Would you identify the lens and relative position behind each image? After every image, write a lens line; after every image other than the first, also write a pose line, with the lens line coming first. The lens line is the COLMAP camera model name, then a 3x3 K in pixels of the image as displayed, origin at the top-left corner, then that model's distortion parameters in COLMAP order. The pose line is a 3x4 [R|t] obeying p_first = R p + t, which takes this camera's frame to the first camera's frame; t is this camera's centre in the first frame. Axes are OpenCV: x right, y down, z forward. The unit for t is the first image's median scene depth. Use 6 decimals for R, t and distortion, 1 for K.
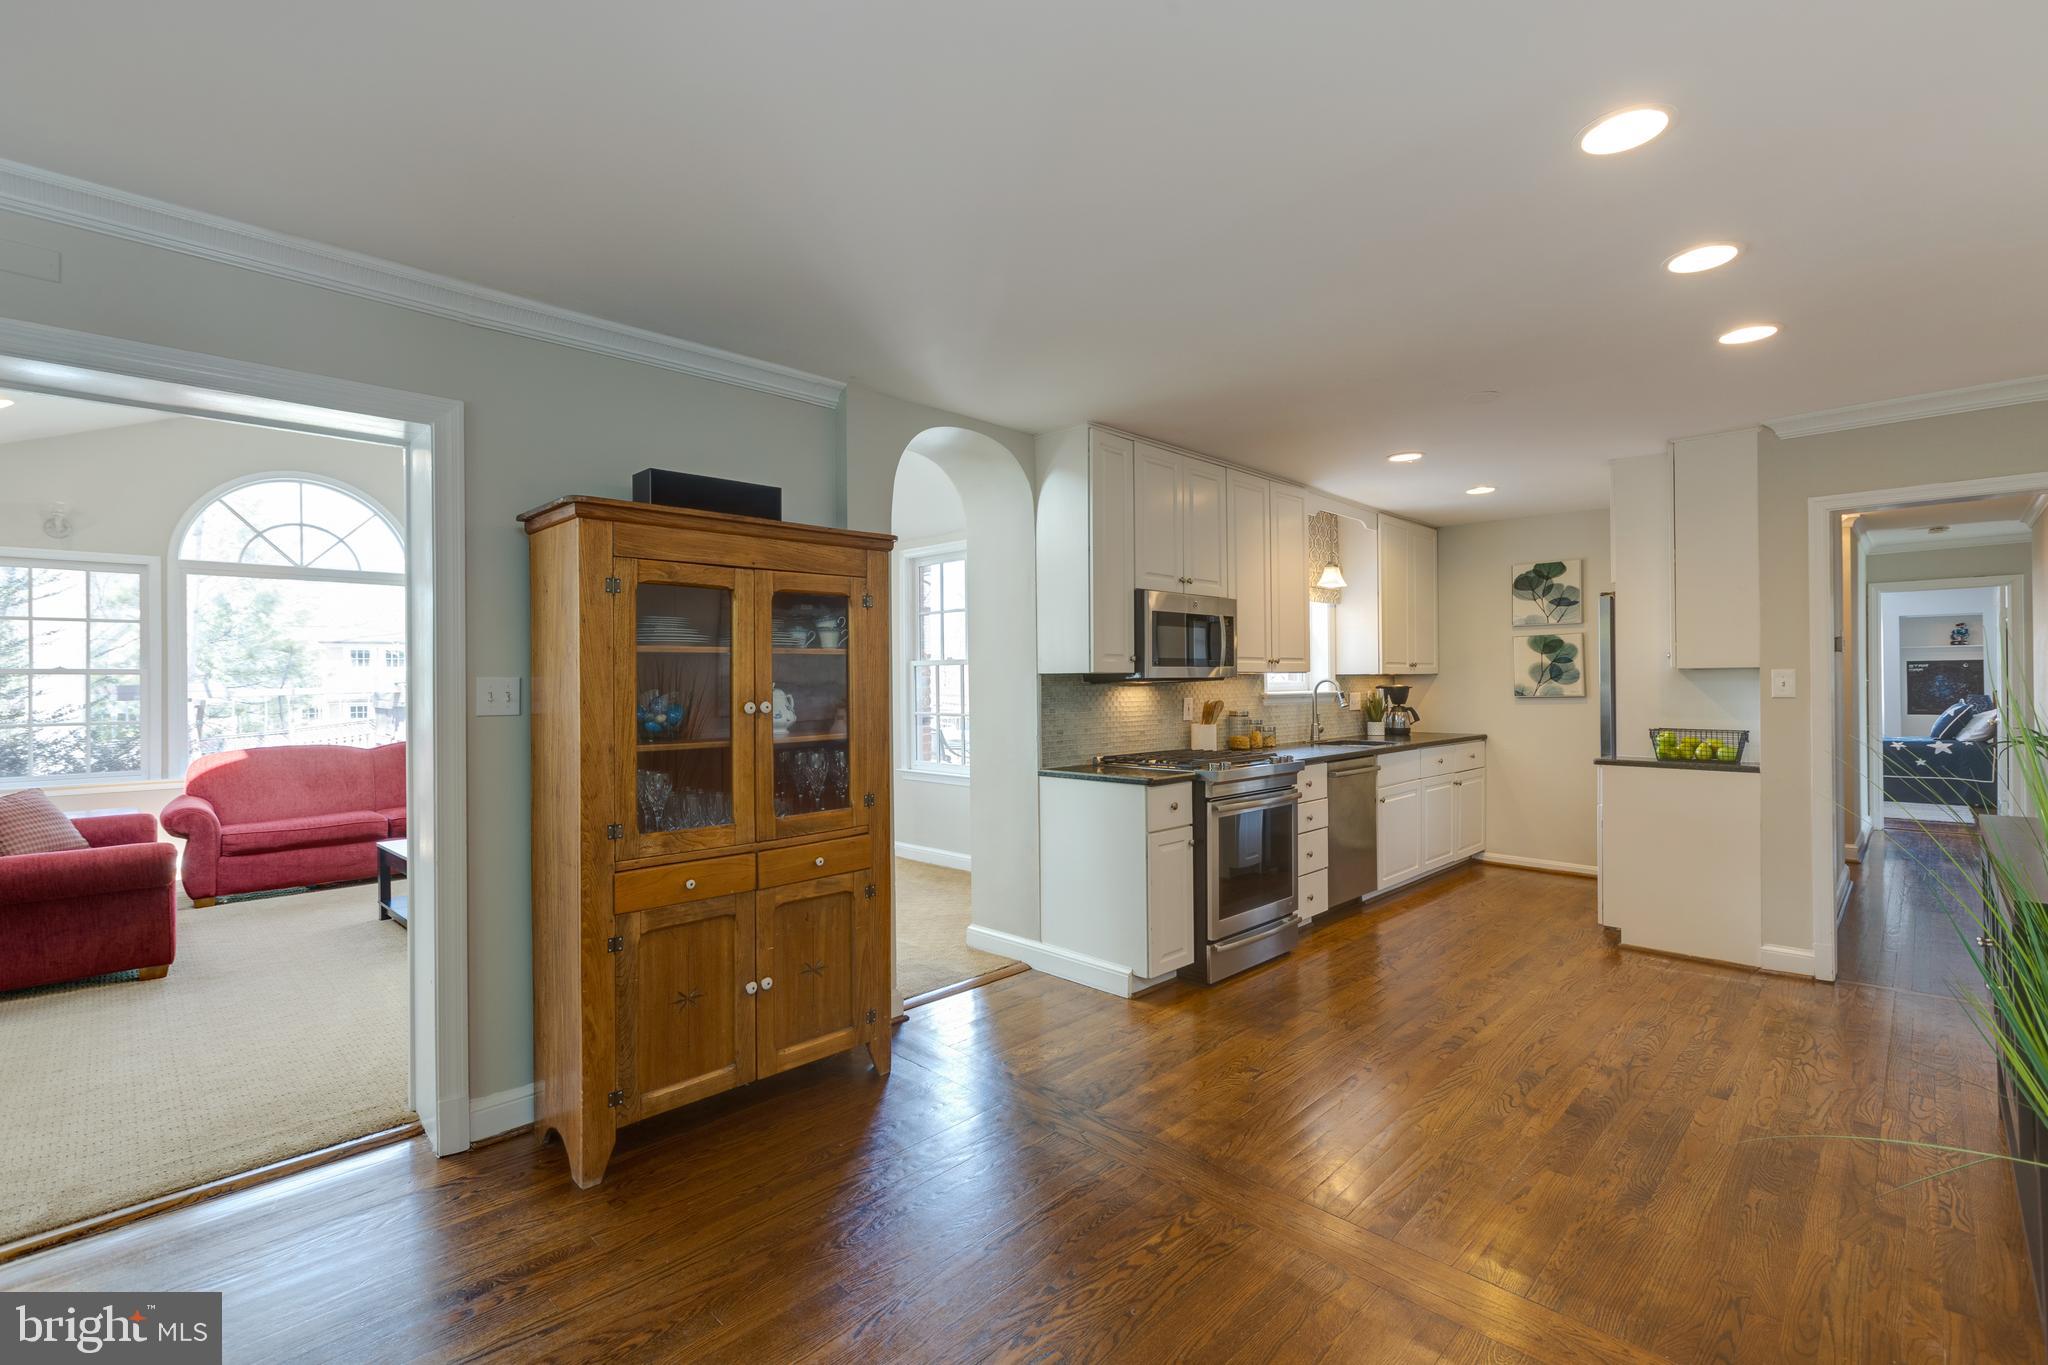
lens RADIAL K [[908.3, 0, 1025.7], [0, 908.3, 678.6], [0, 0, 1]] dist [0.002465, -0.001449]
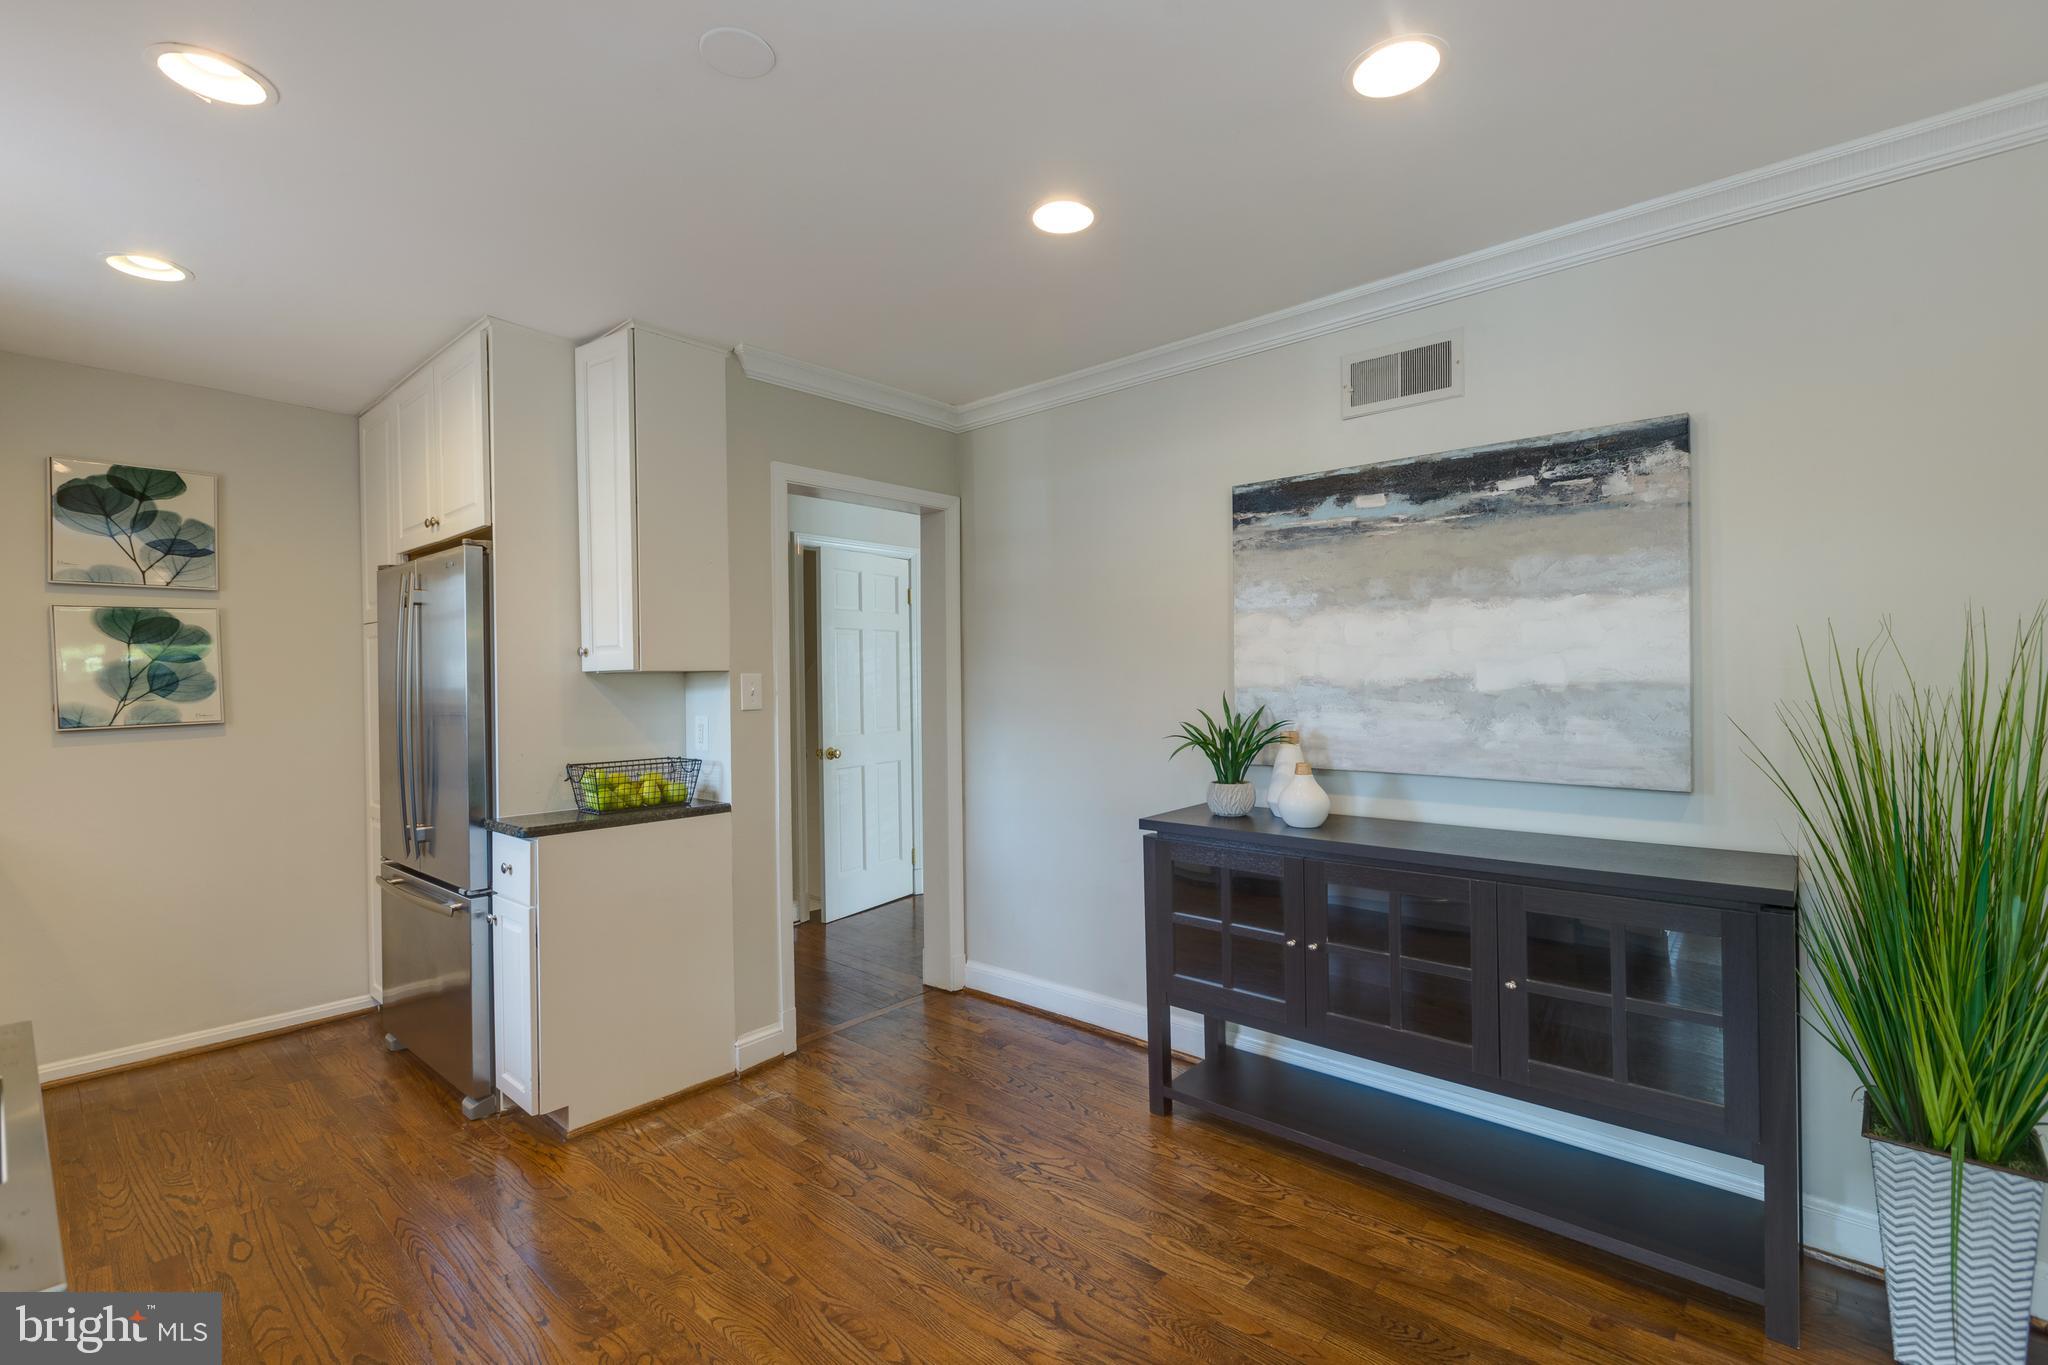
lens RADIAL K [[908.3, 0, 1029.1], [0, 908.3, 680.2], [0, 0, 1]] dist [0.002465, -0.001449]
pose [[-0.054995, 0.004117, 0.998478, 0.041835], [0.009775, 0.999946, -0.003585, 0.000347], [-0.998439, 0.009563, -0.055032, 0.733833]]
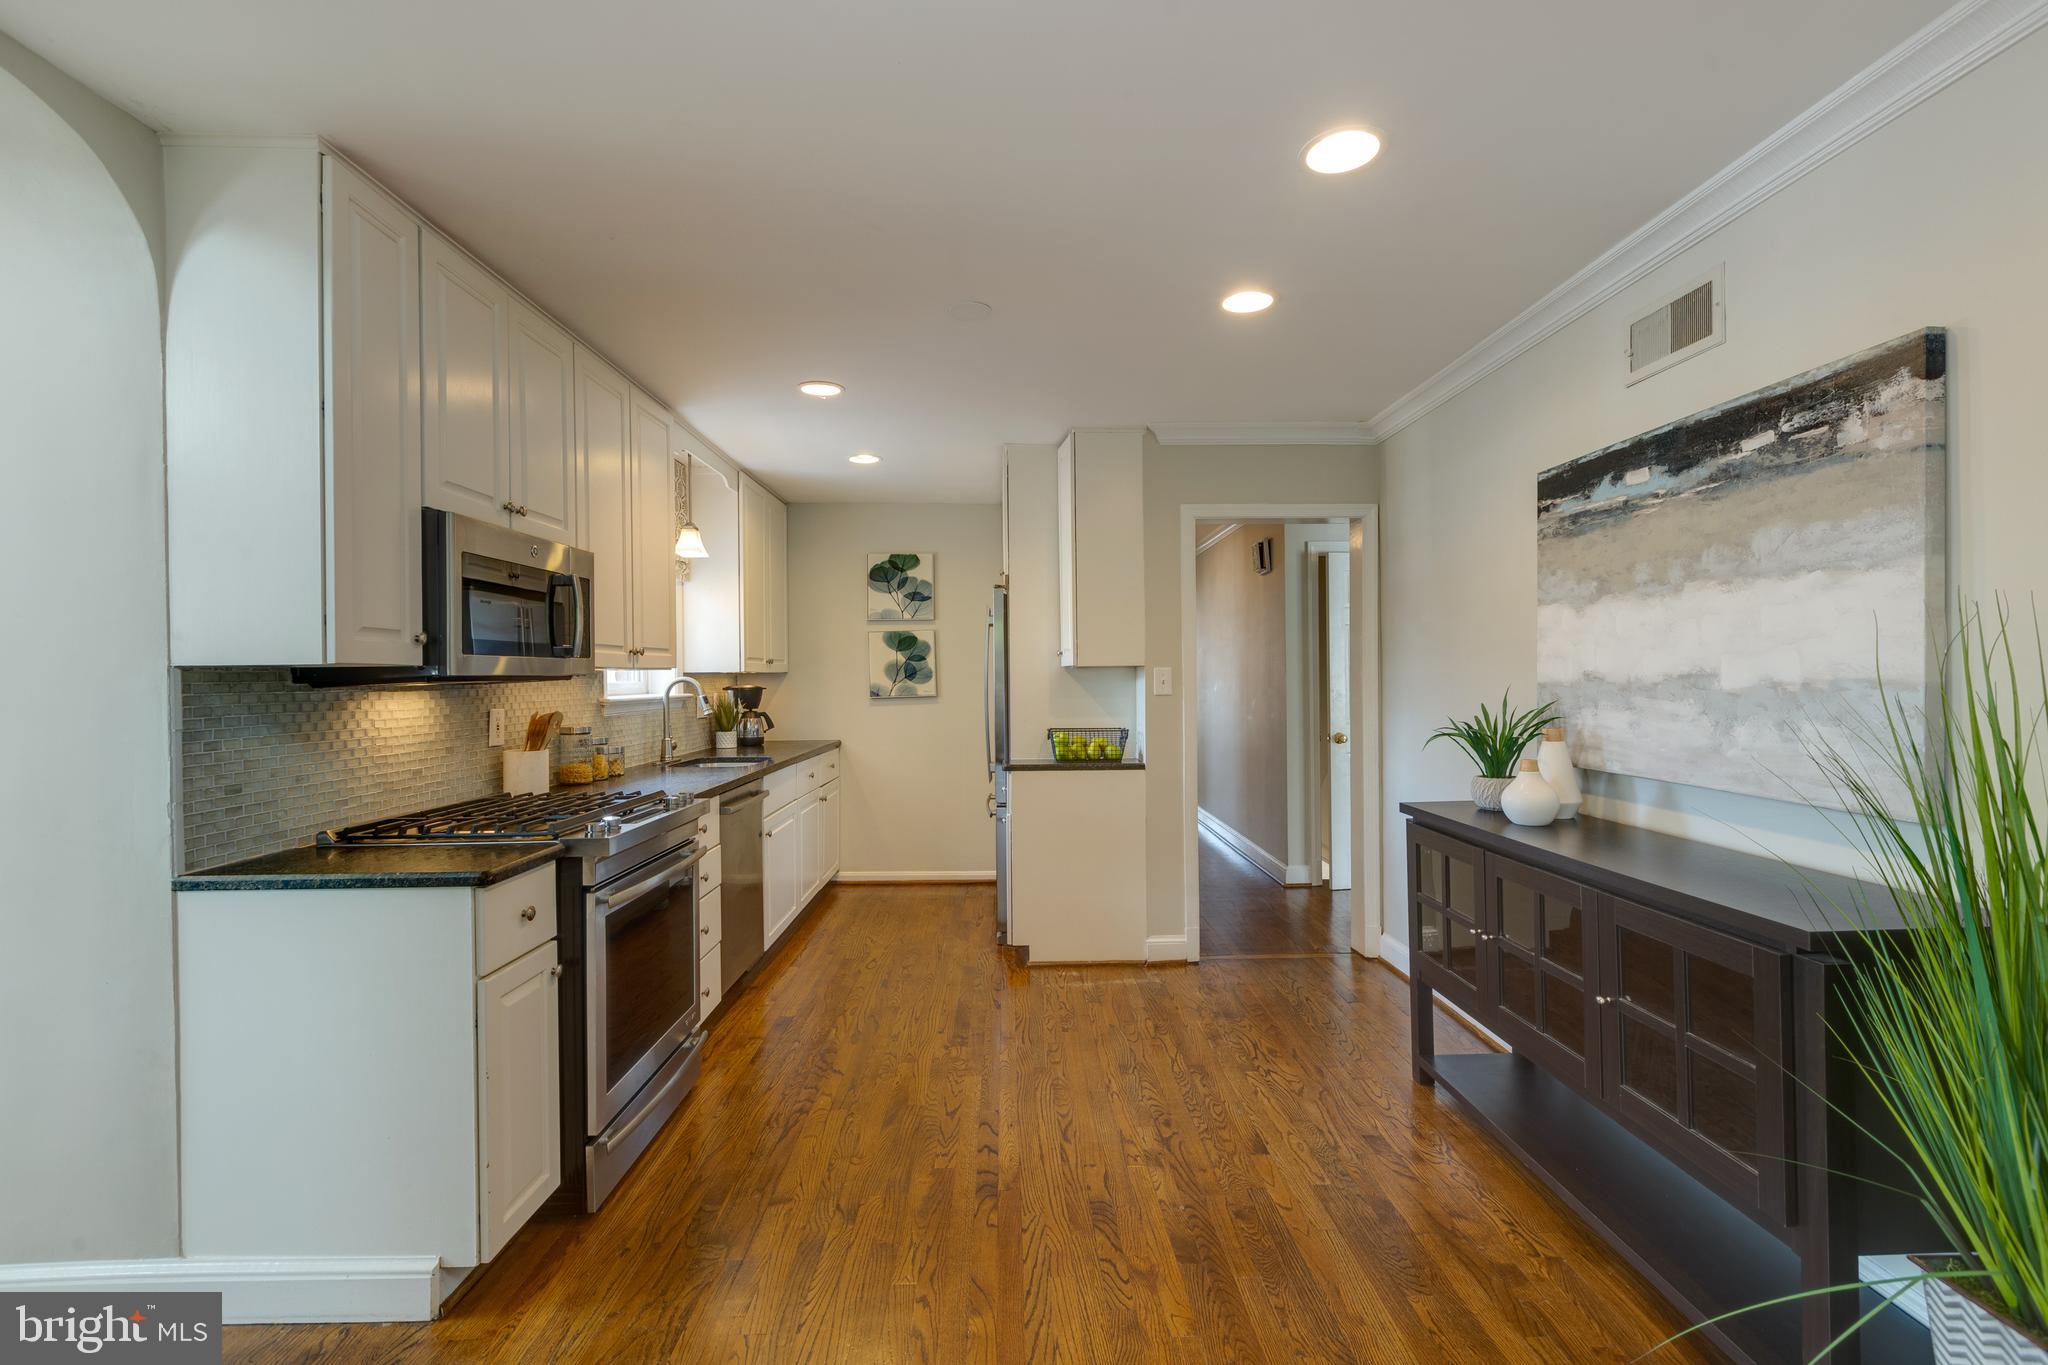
lens RADIAL K [[908.3, 0, 1025.4], [0, 908.3, 680.7], [0, 0, 1]] dist [0.002465, -0.001449]
pose [[0.696222, -0.003541, 0.717818, -0.014792], [0.002382, 0.999994, 0.002623, 0.001289], [-0.717822, -0.000117, 0.696226, 0.357971]]
